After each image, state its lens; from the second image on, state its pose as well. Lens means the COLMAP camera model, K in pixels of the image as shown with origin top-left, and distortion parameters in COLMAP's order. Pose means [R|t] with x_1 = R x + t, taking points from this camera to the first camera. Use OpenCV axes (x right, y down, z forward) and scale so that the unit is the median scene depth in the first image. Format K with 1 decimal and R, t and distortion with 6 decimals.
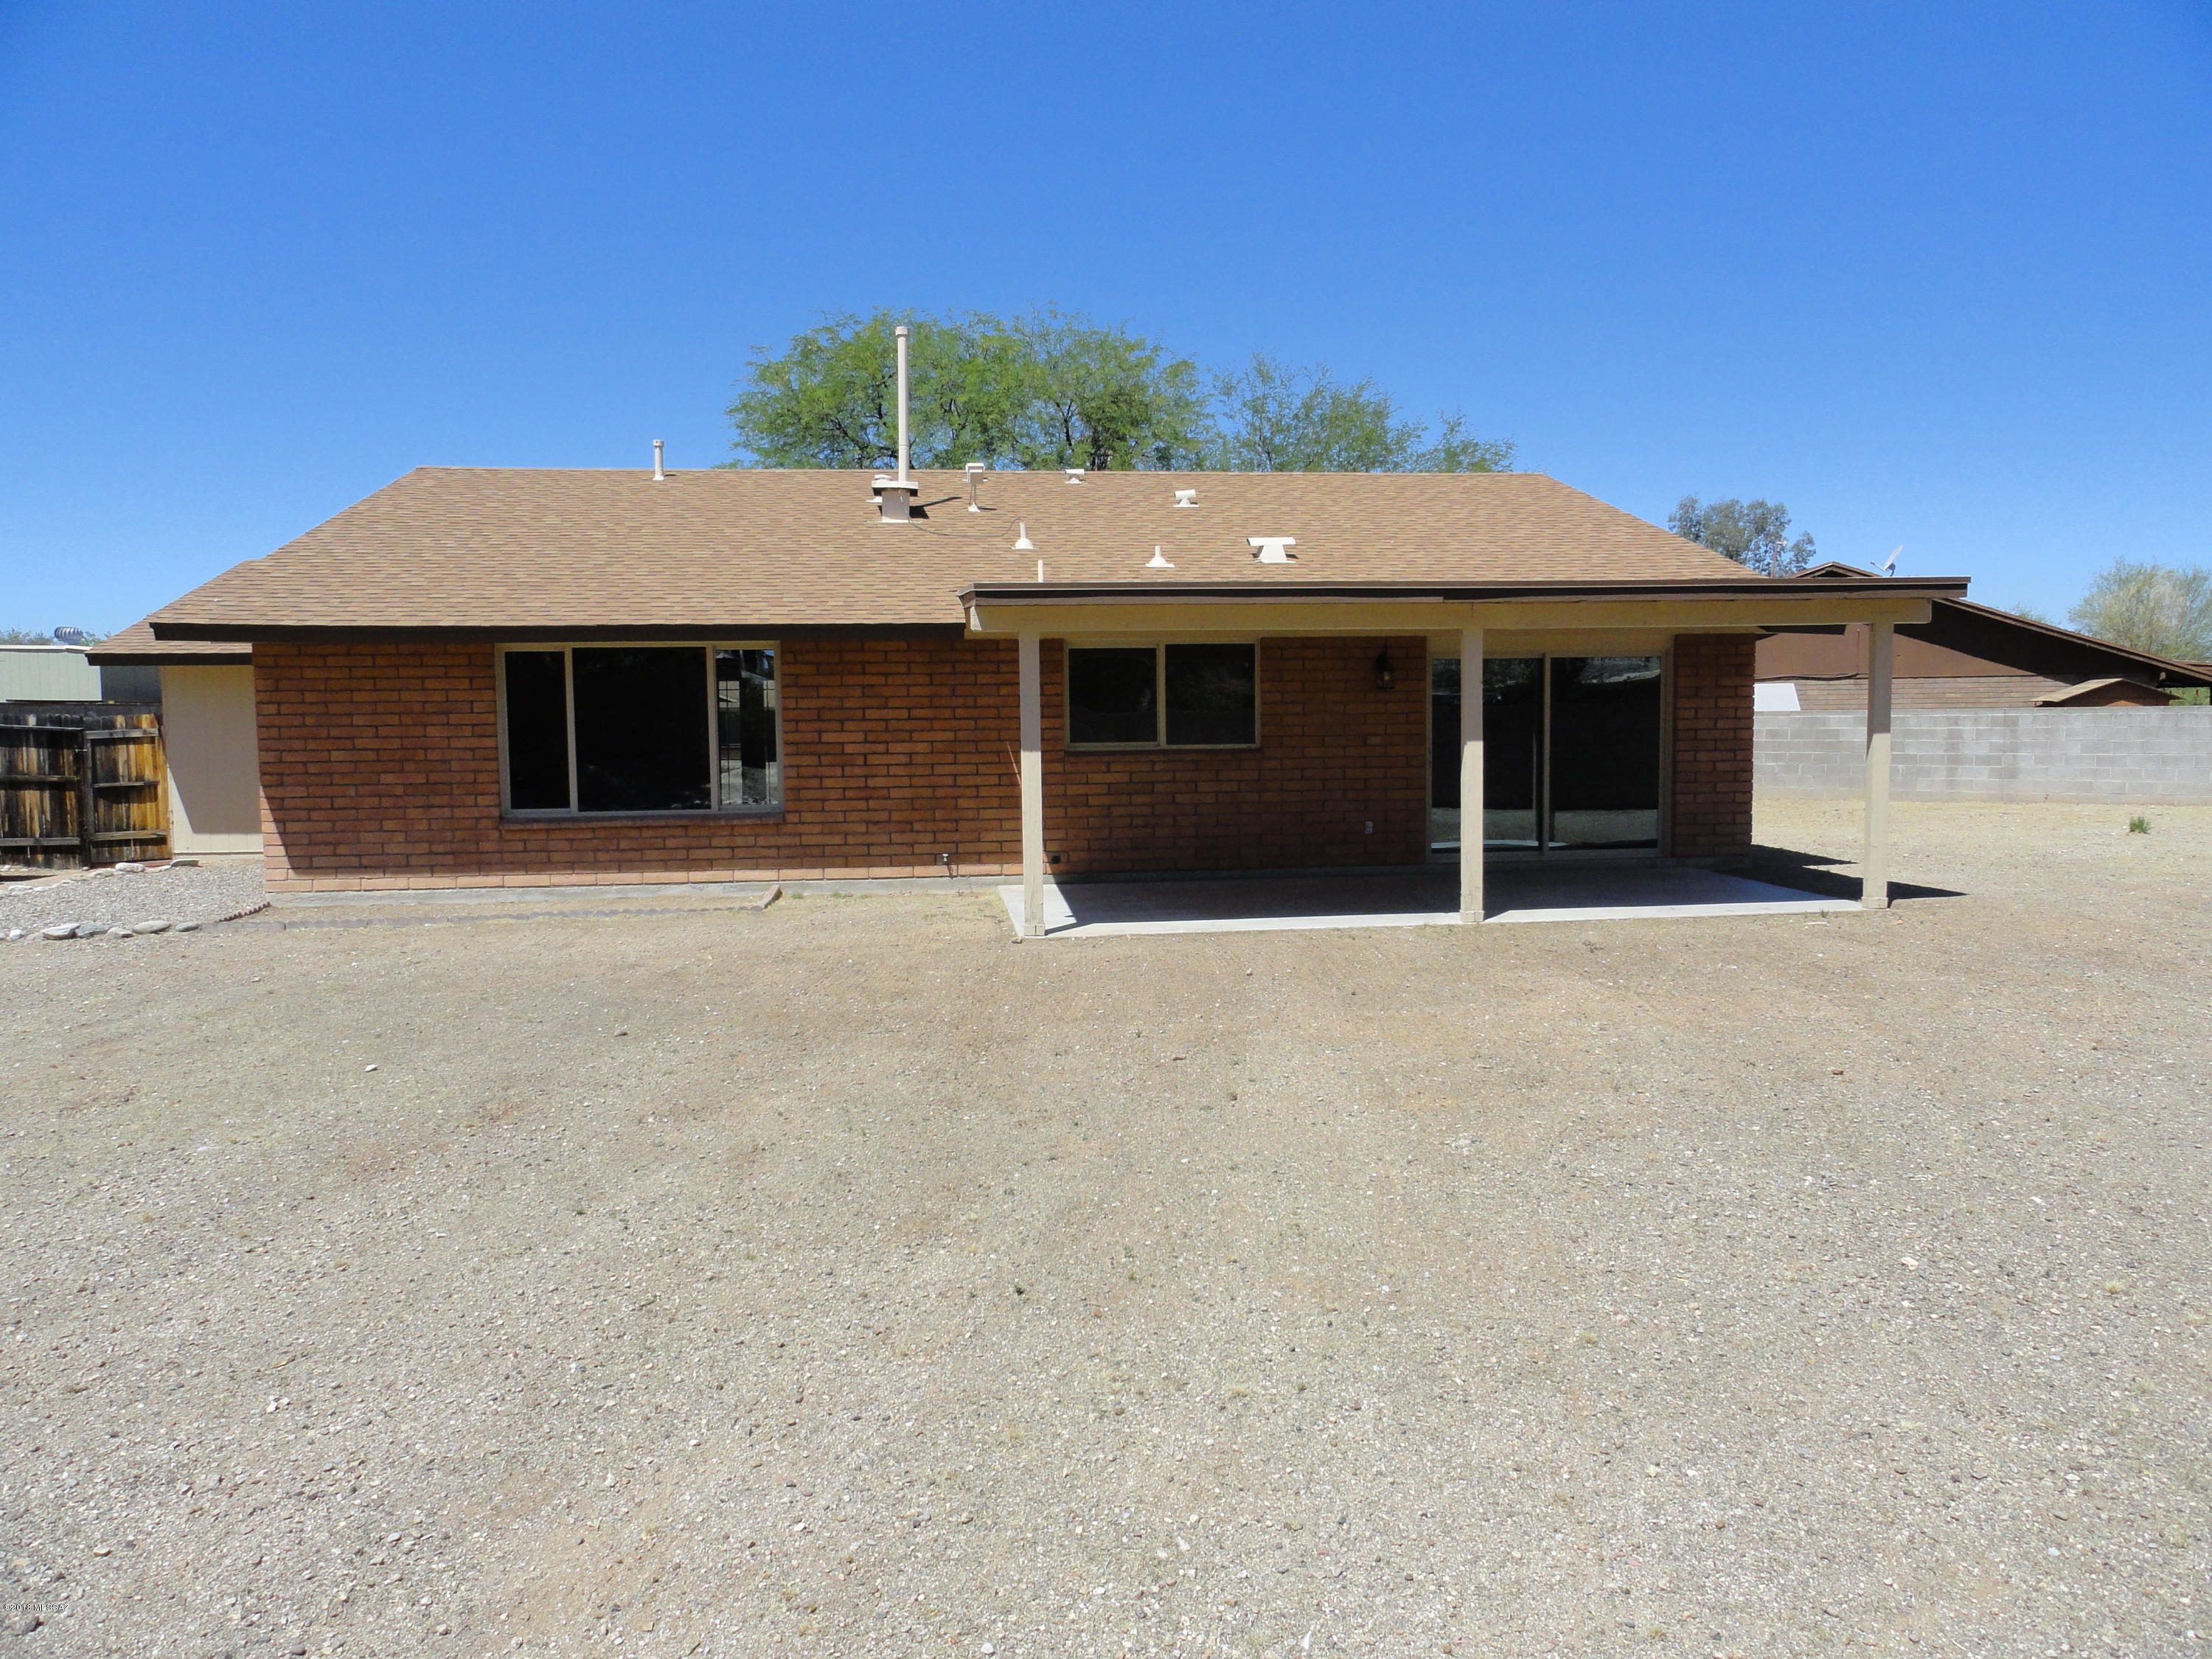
lens RADIAL K [[1541.3, 0, 1106.0], [0, 1541.3, 829.5], [0, 0, 1]] dist [-0.008159, 0.002971]
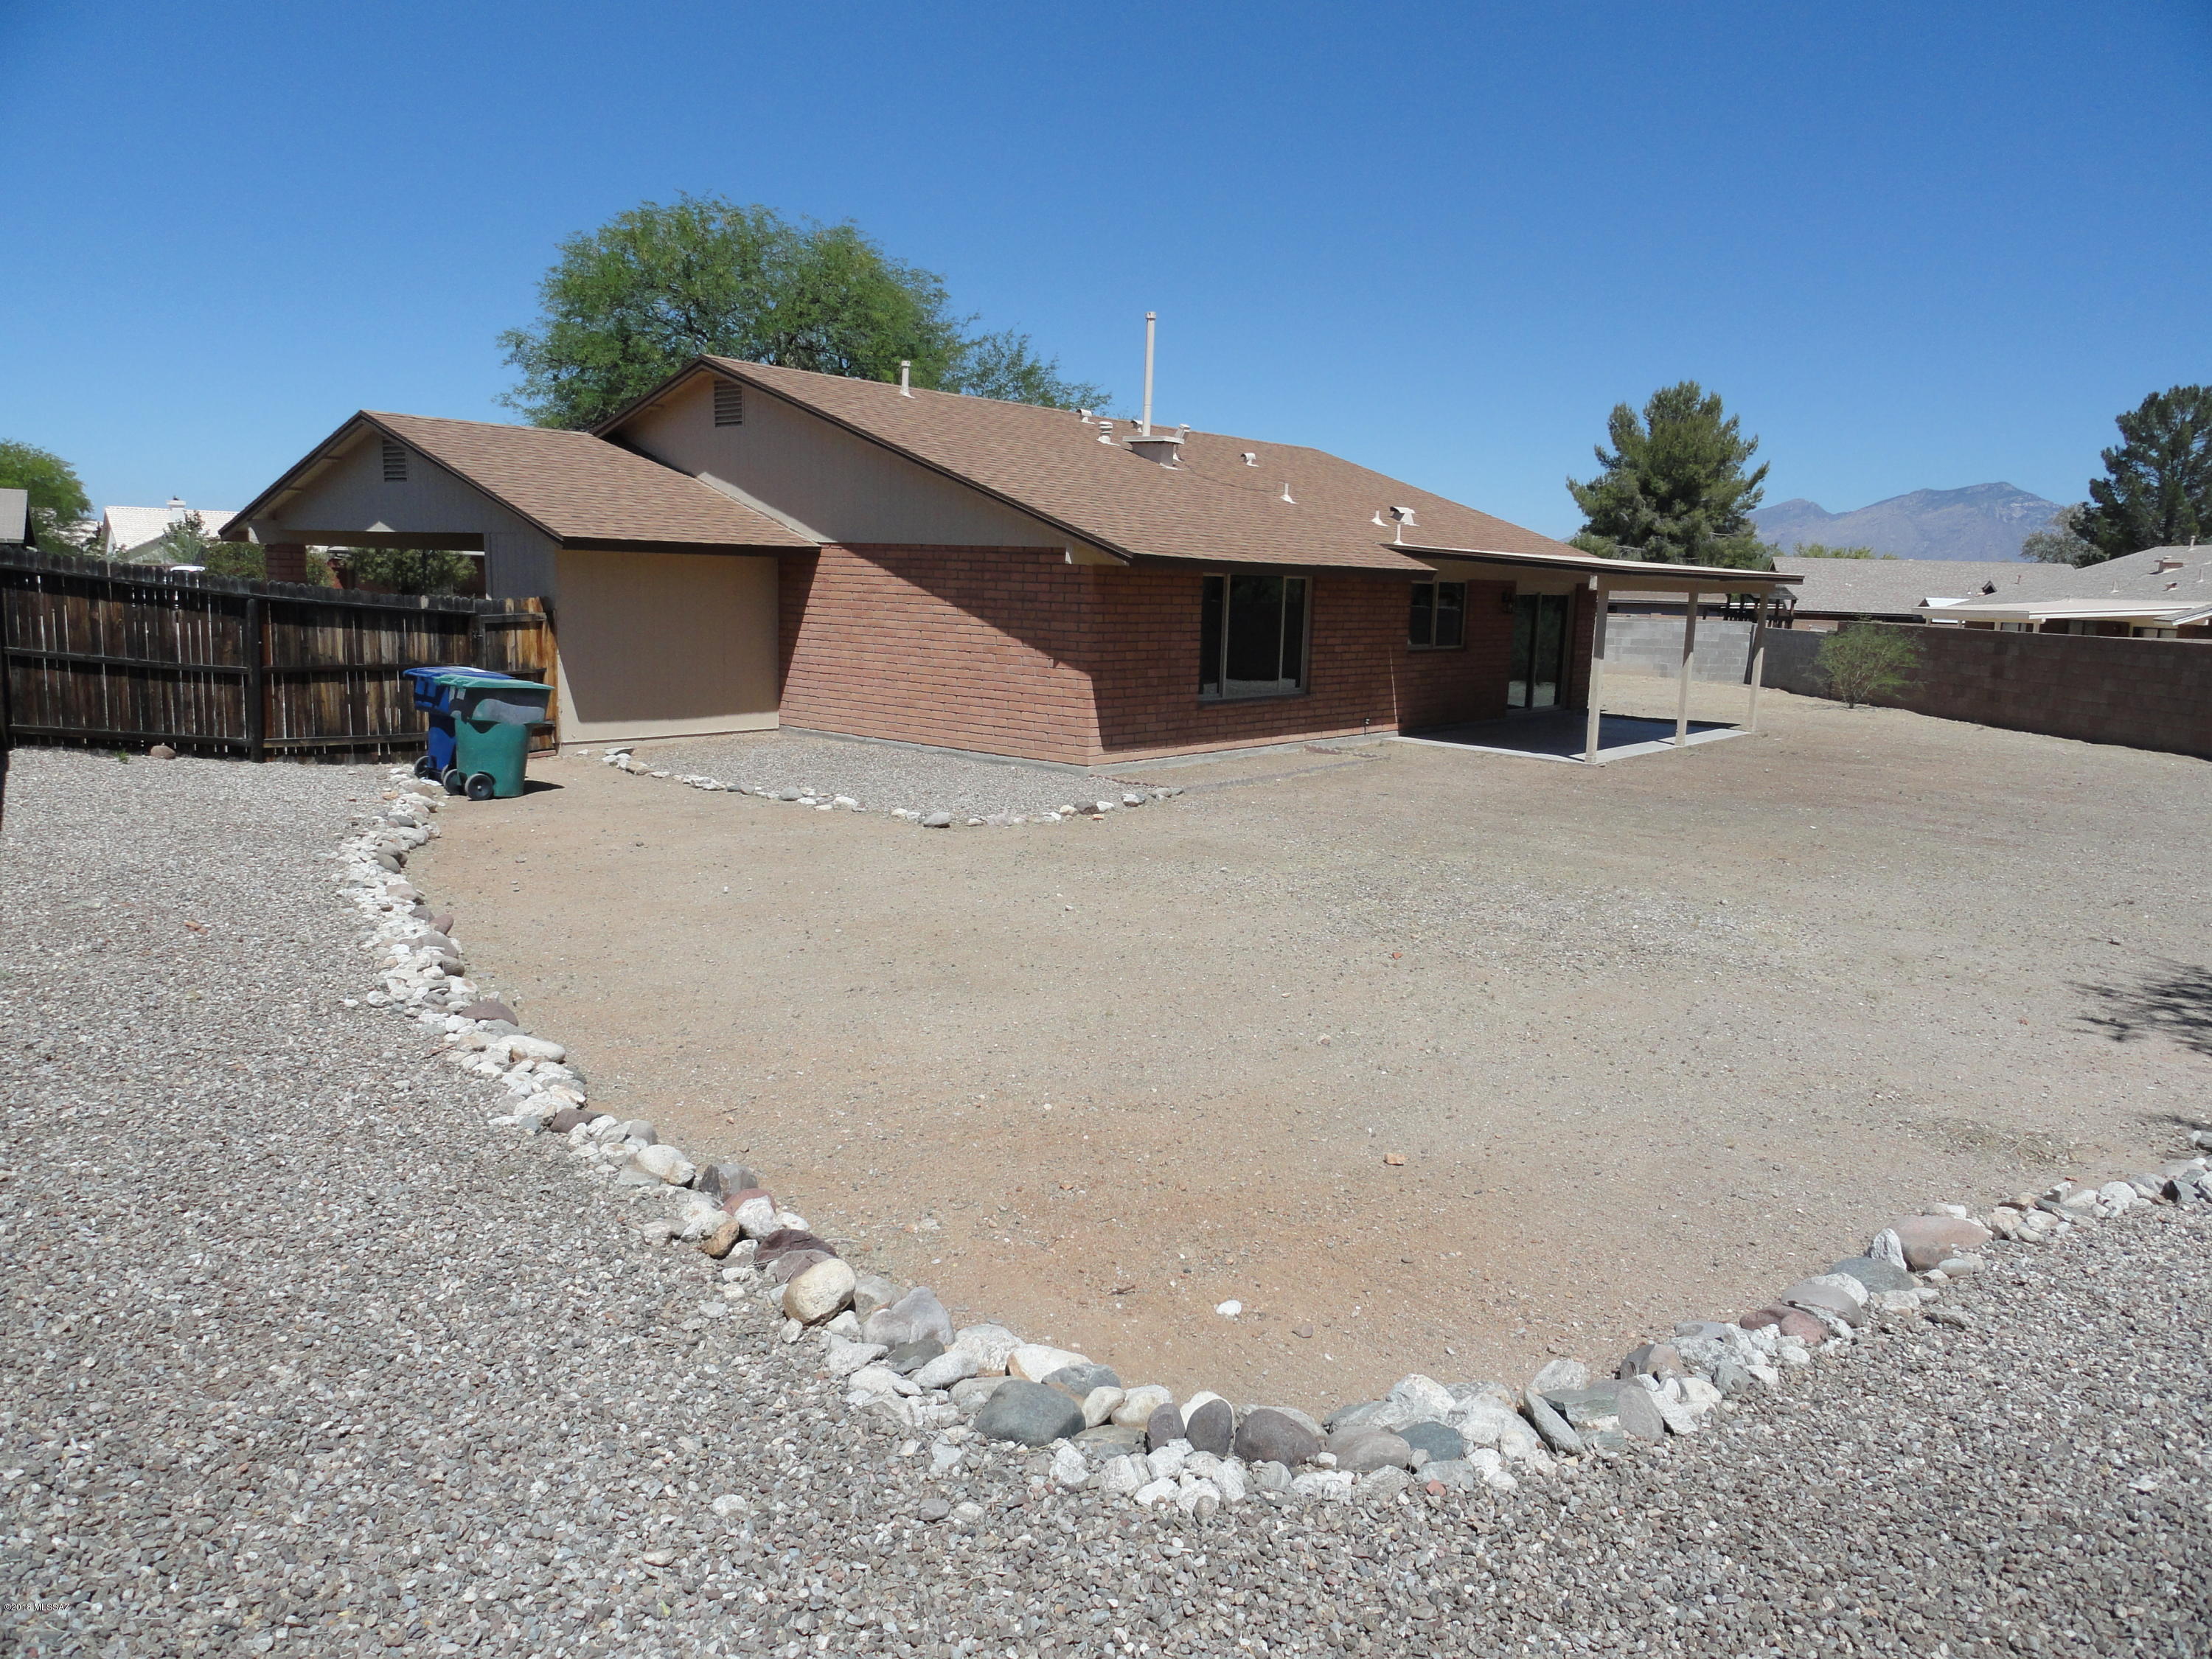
lens RADIAL K [[1541.3, 0, 1106.0], [0, 1541.3, 829.5], [0, 0, 1]] dist [-0.008159, 0.002971]
pose [[0.723986, -0.076854, 0.685520, -1.103632], [0.010724, 0.994908, 0.100214, -0.025753], [-0.689731, -0.065202, 0.721124, 0.068510]]
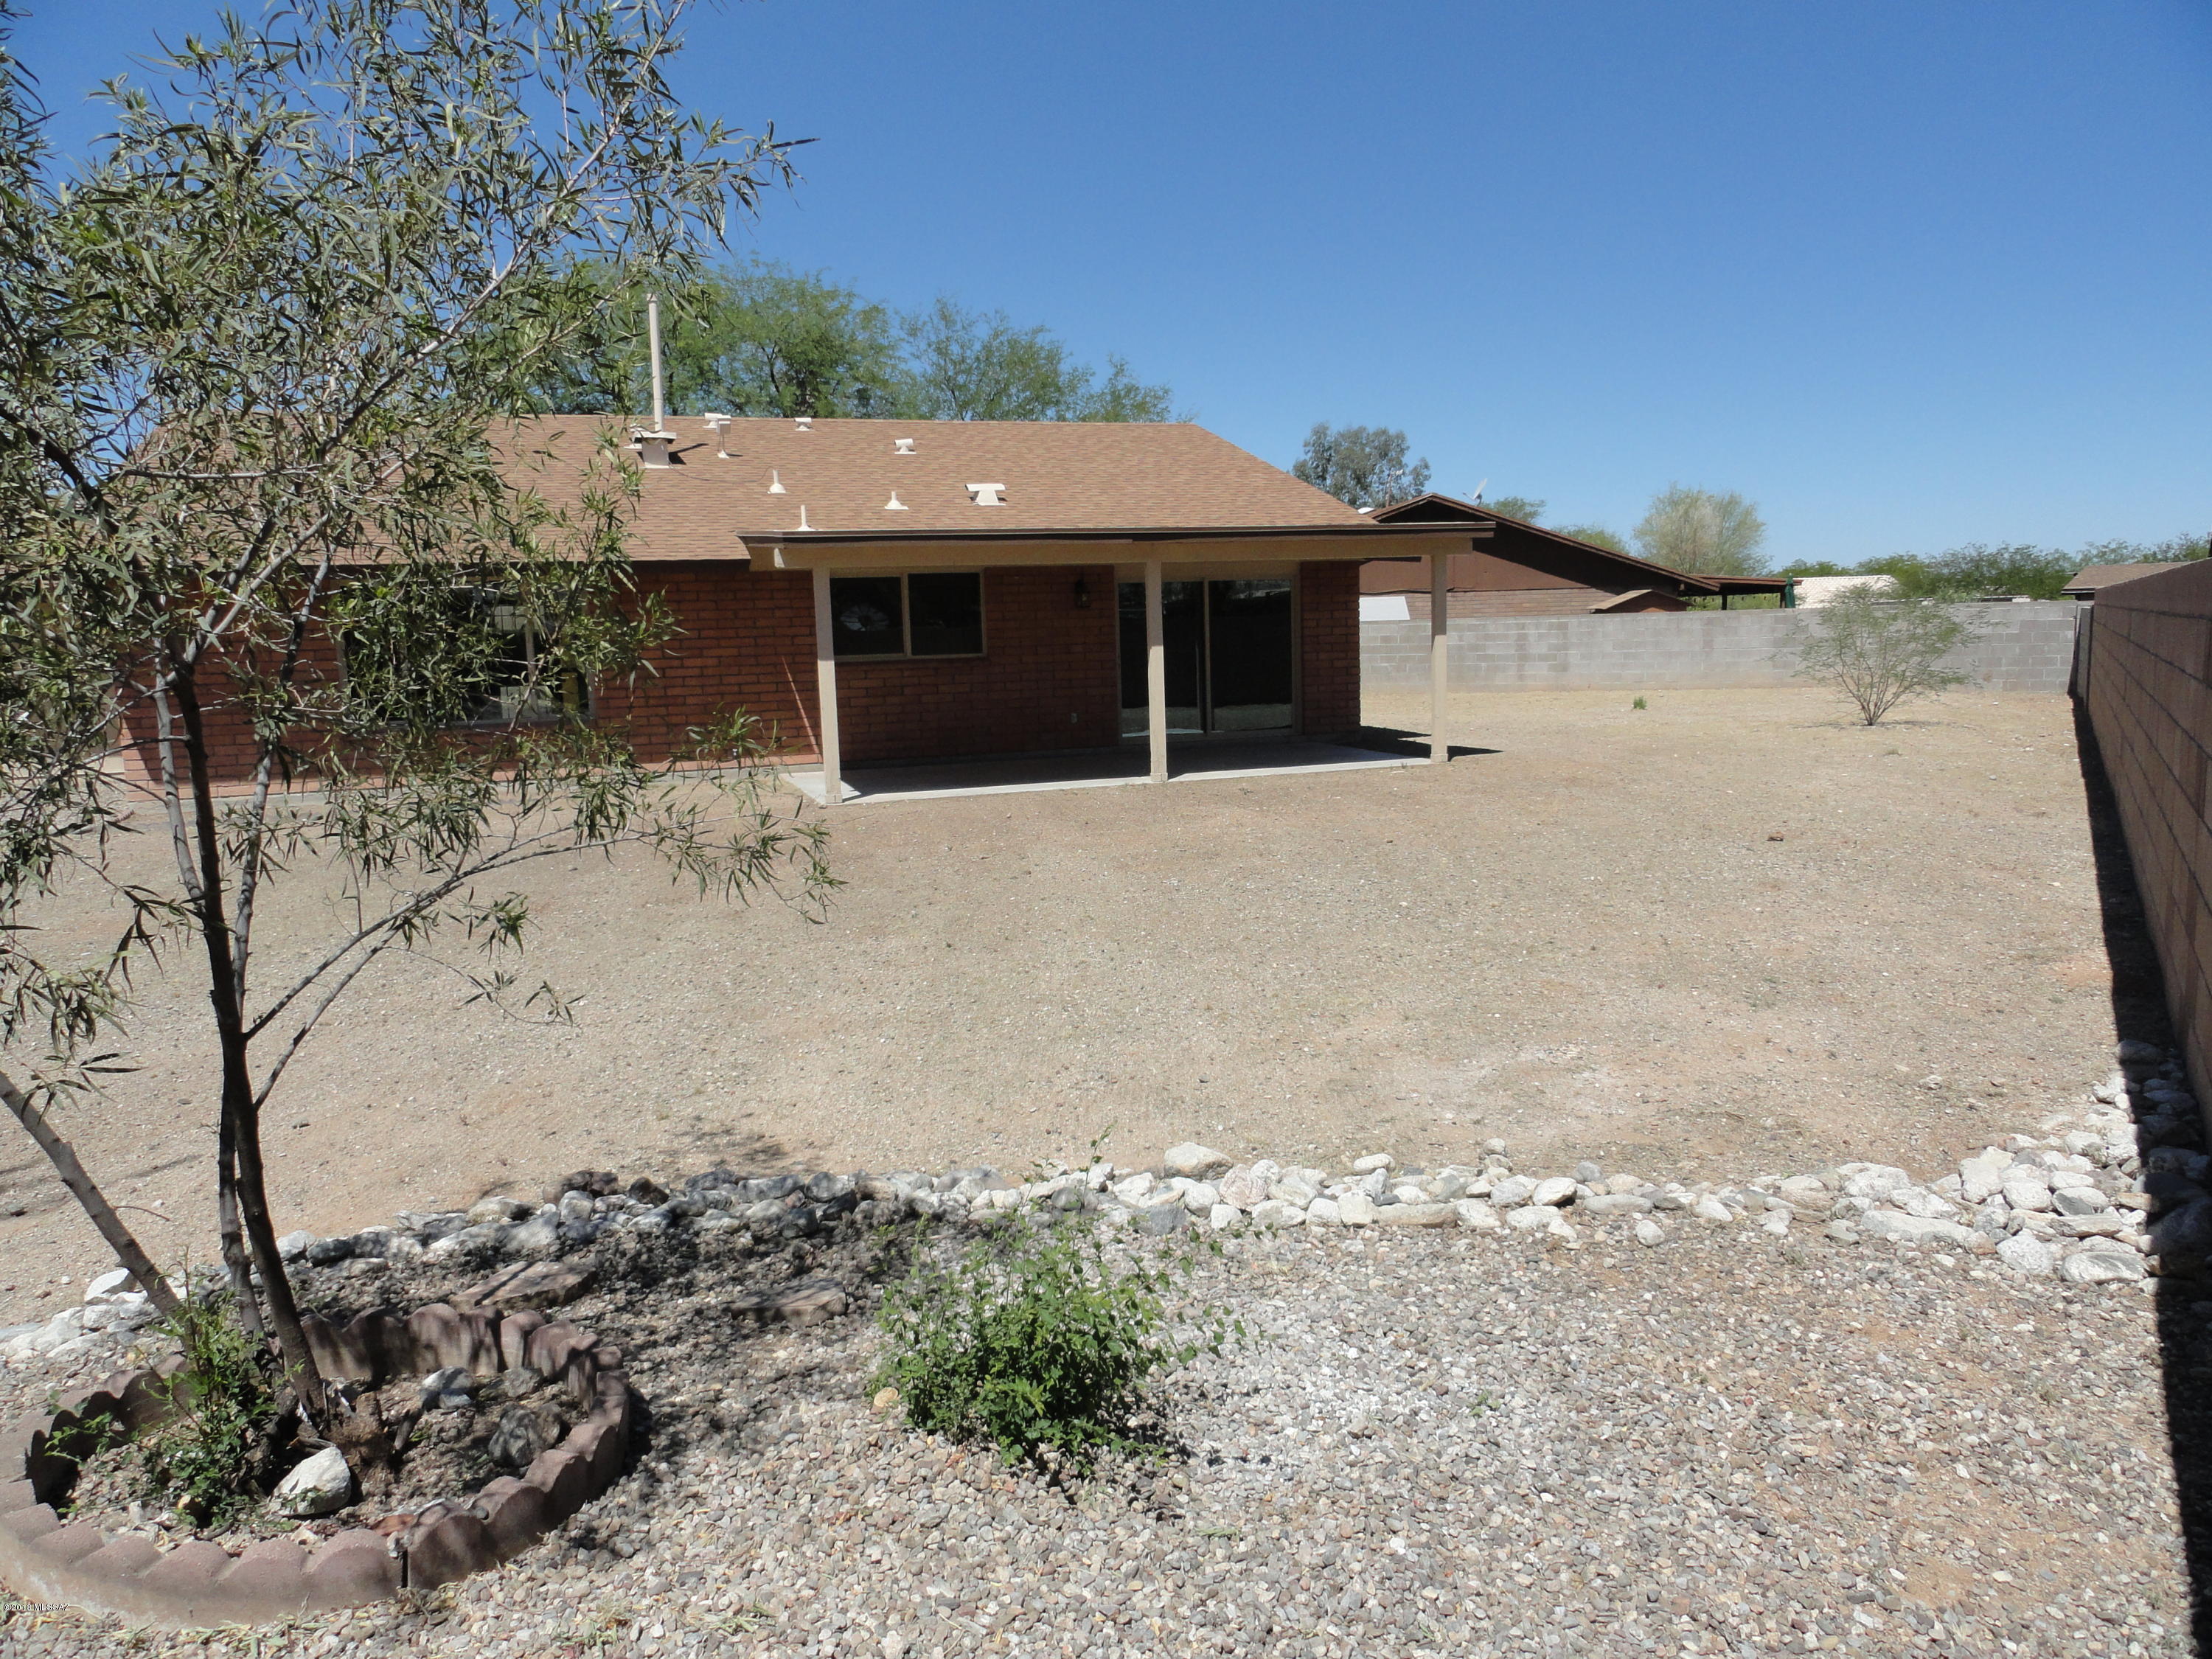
lens RADIAL K [[1541.3, 0, 1106.0], [0, 1541.3, 829.5], [0, 0, 1]] dist [-0.008159, 0.002971]
pose [[0.976304, -0.043847, 0.211914, -0.066696], [0.032450, 0.997849, 0.056965, 0.016423], [-0.213956, -0.048739, 0.975627, -0.214000]]
